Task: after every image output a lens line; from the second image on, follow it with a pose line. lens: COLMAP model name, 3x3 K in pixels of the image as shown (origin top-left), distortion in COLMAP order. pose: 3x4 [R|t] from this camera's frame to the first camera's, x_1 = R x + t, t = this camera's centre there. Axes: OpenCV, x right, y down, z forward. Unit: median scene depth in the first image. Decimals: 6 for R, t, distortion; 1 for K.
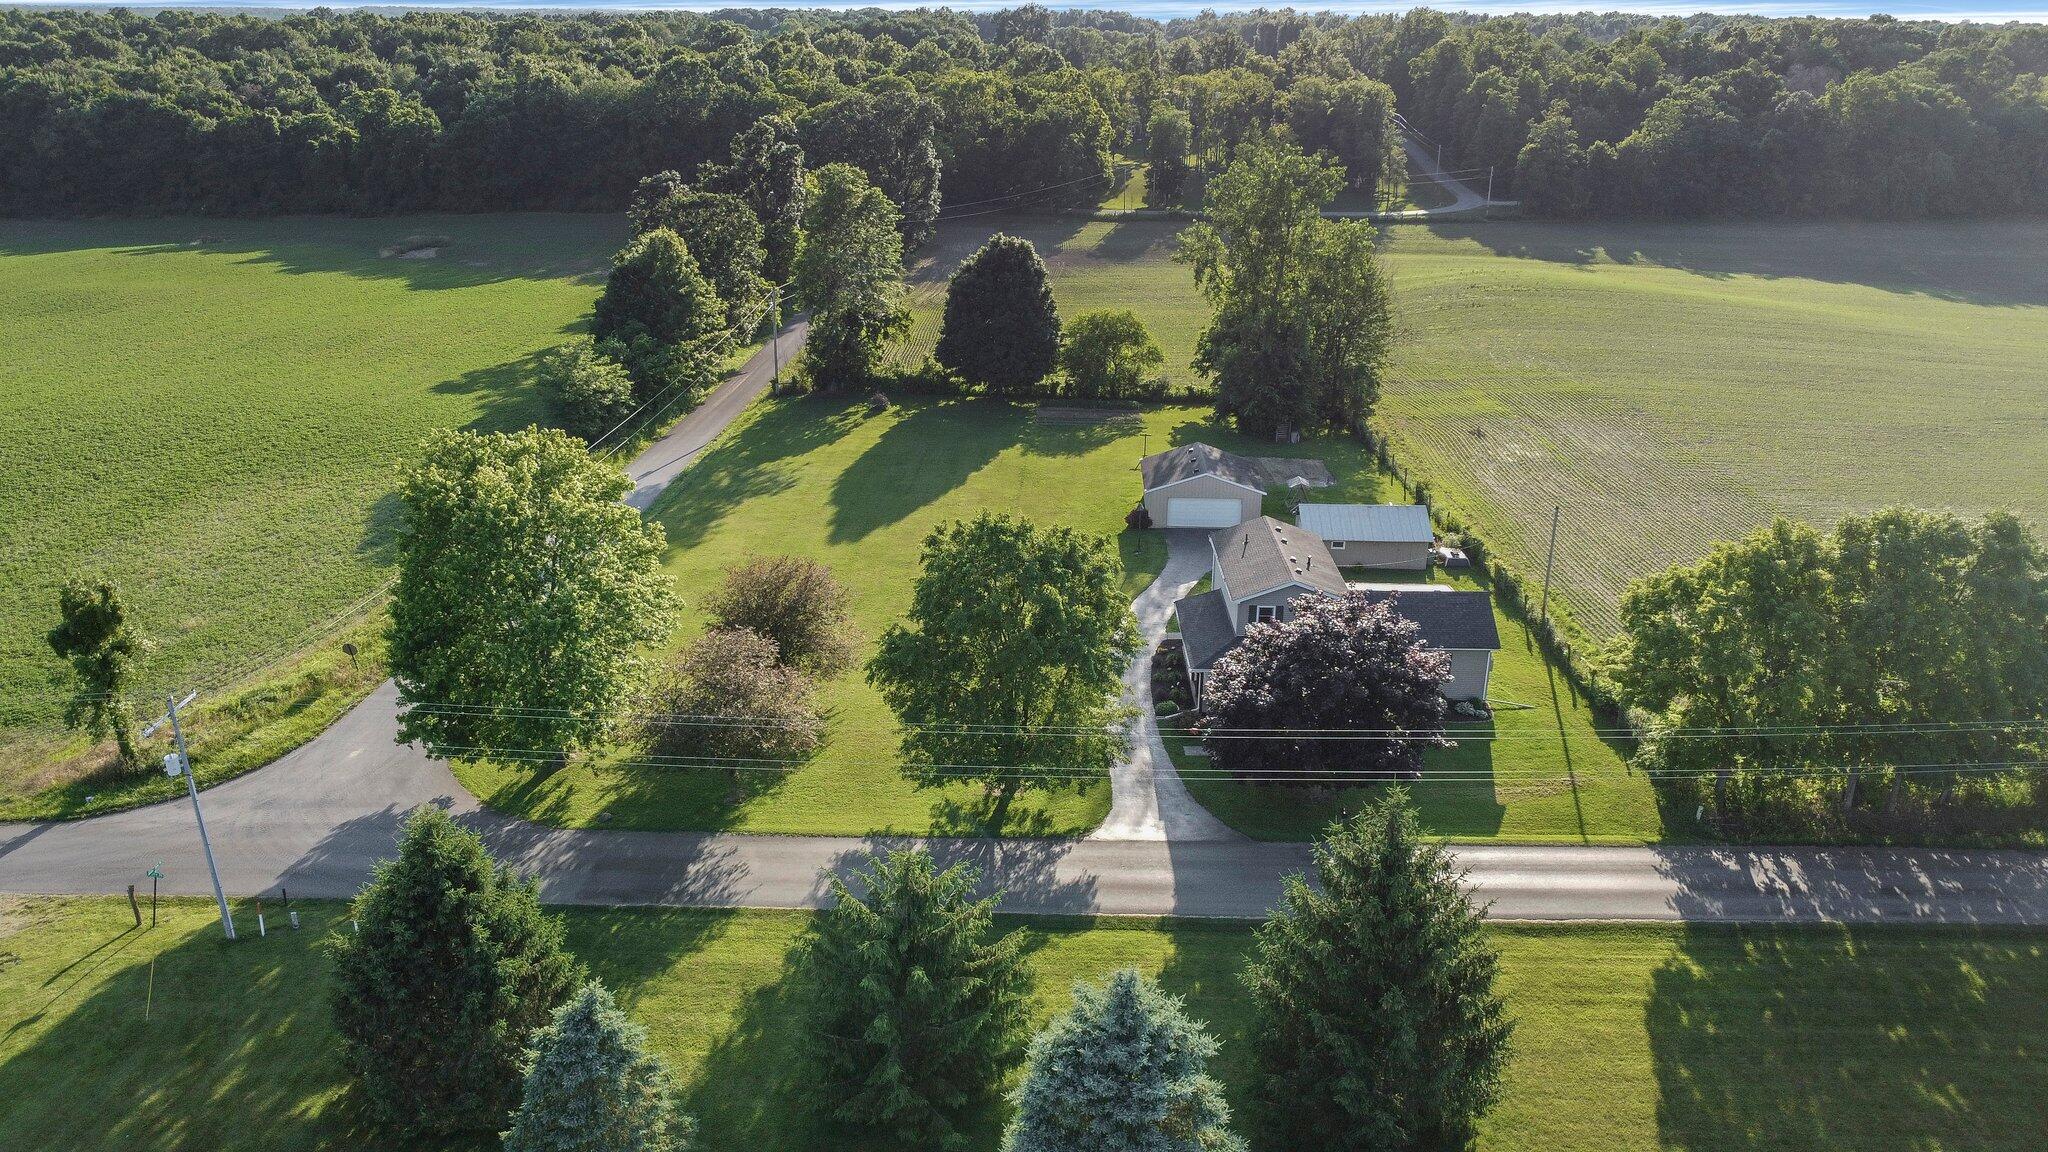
lens RADIAL K [[1481.0, 0, 1019.3], [0, 1481.0, 577.4], [0, 0, 1]] dist [-0.032824, 0.003981]
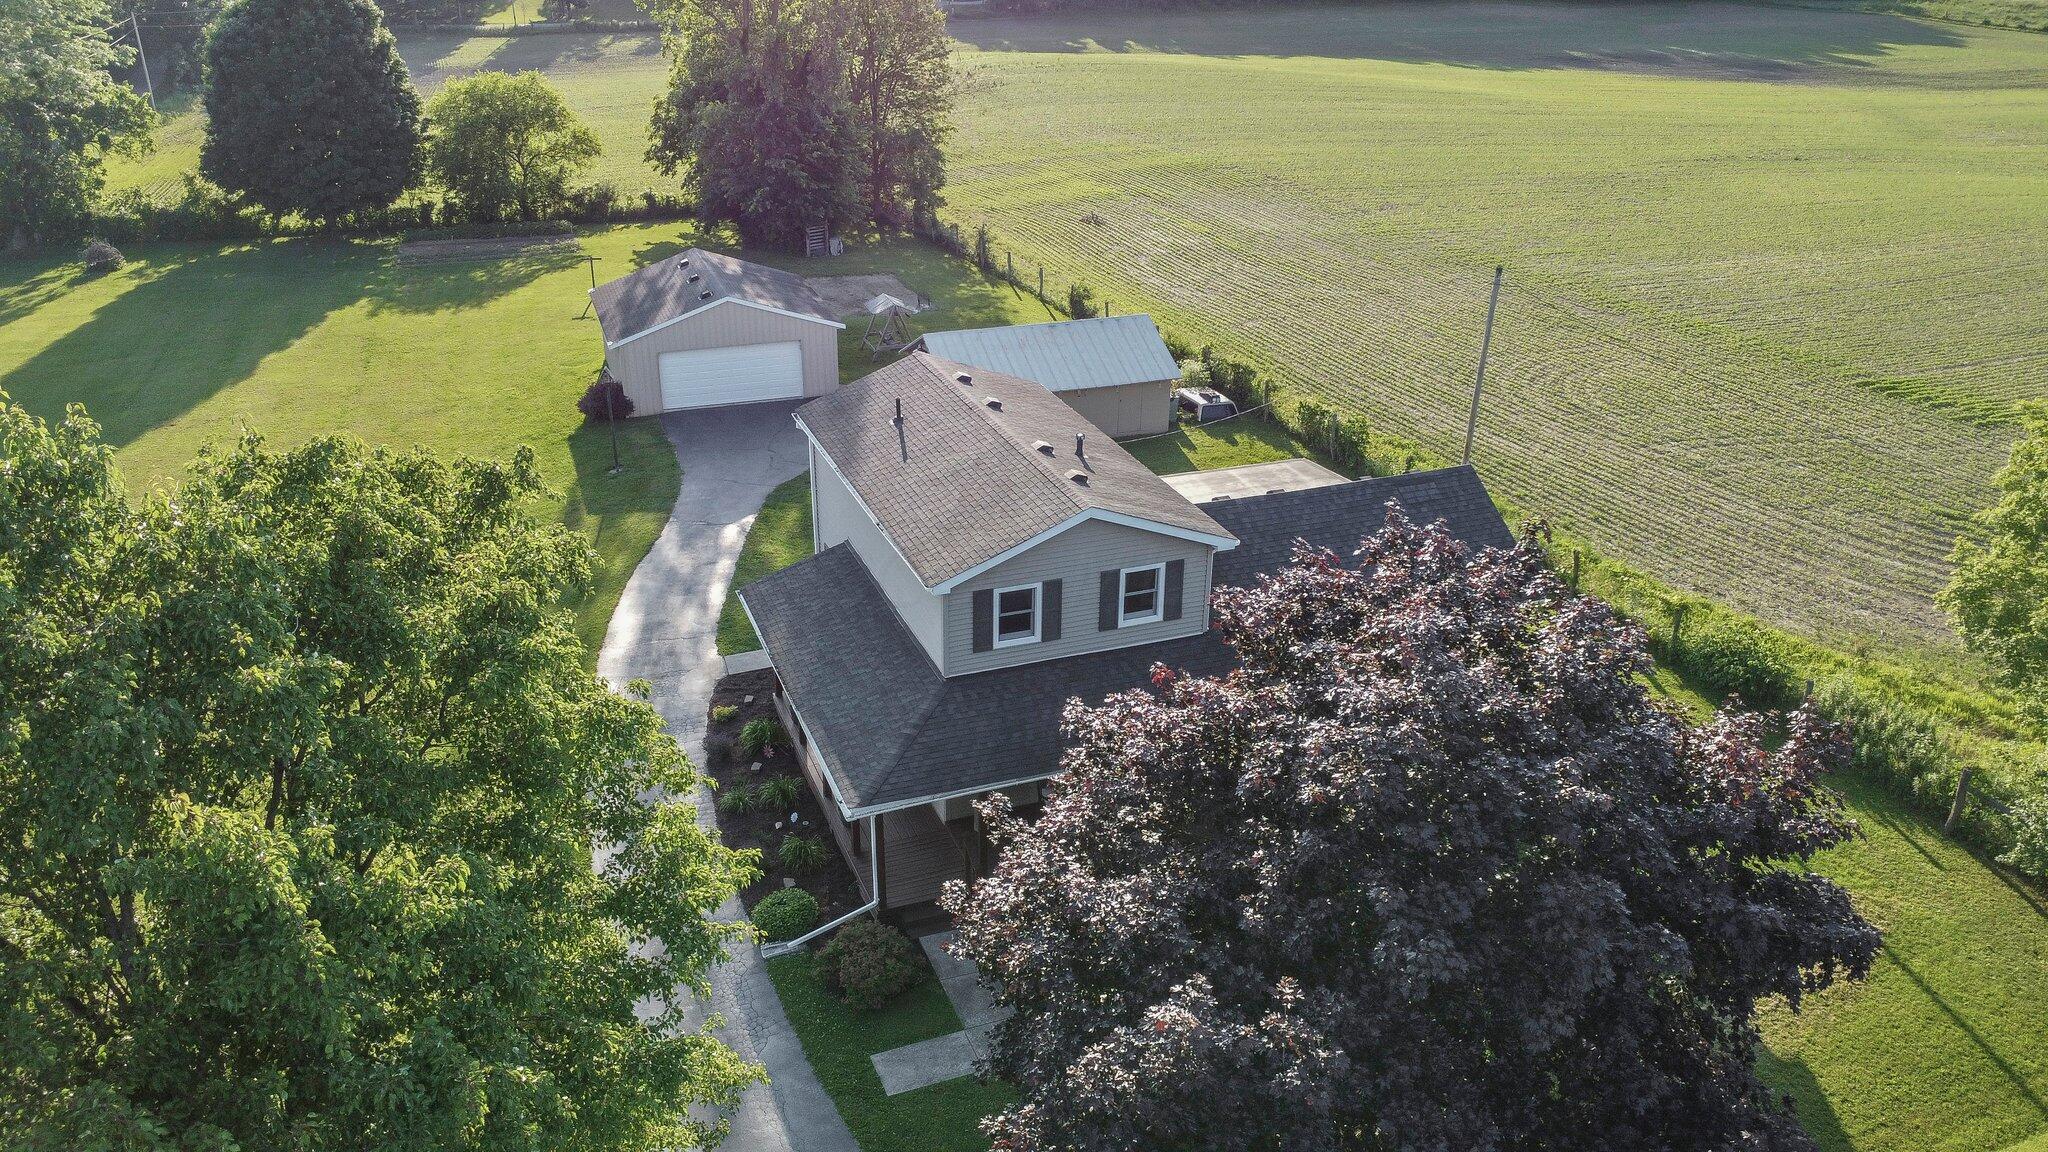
lens RADIAL K [[1481.0, 0, 1019.3], [0, 1481.0, 577.4], [0, 0, 1]] dist [-0.032824, 0.003981]
pose [[0.928638, -0.155561, 0.336796, 0.025095], [0.127476, 0.986364, 0.104100, -0.011348], [-0.348398, -0.053737, 0.935805, 0.364636]]
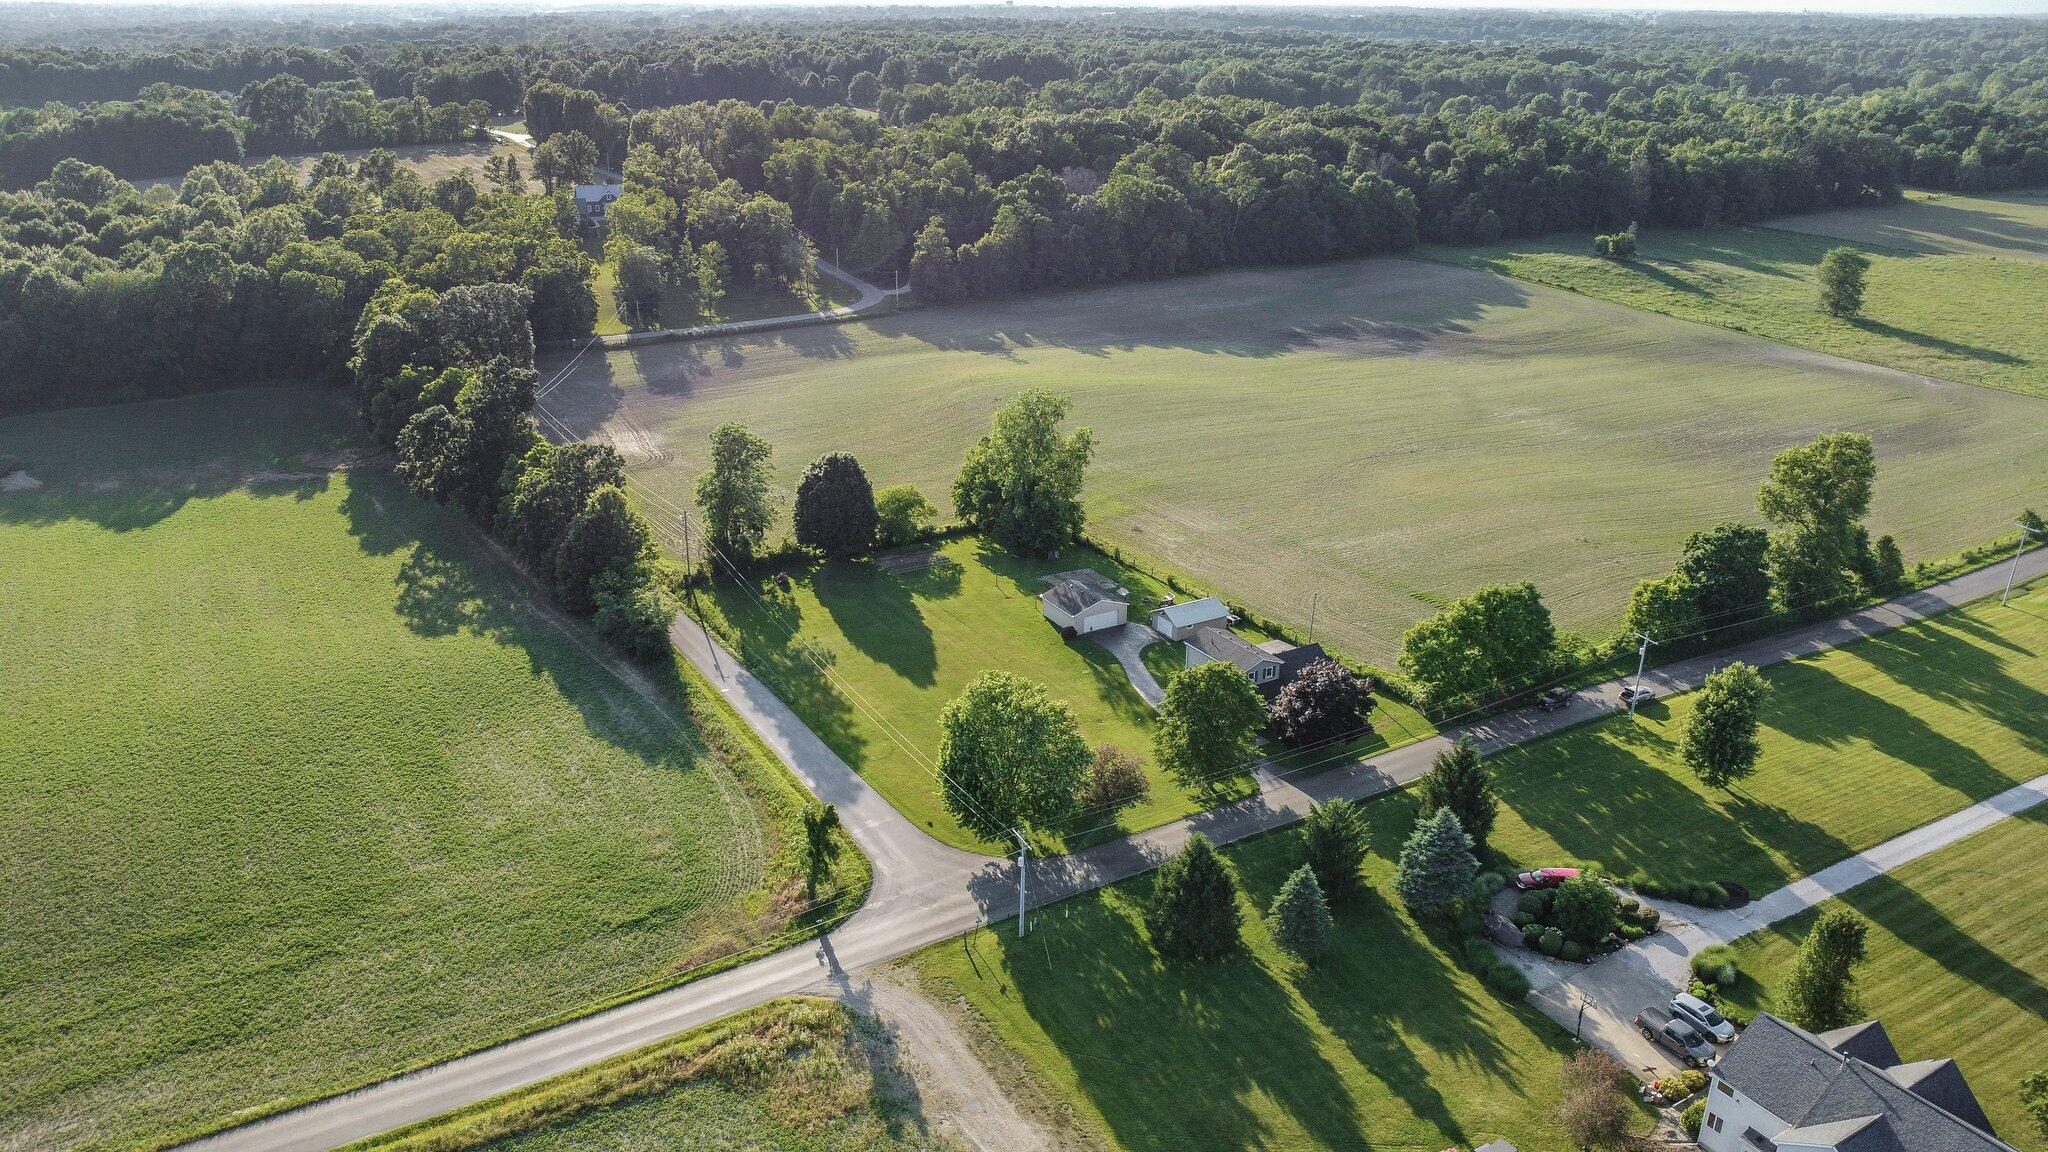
lens RADIAL K [[1481.0, 0, 1019.3], [0, 1481.0, 577.4], [0, 0, 1]] dist [-0.032824, 0.003981]
pose [[0.846572, -0.196493, 0.494679, -0.642333], [0.188832, 0.979787, 0.066027, -0.178696], [-0.497654, 0.037514, 0.866564, -0.392986]]
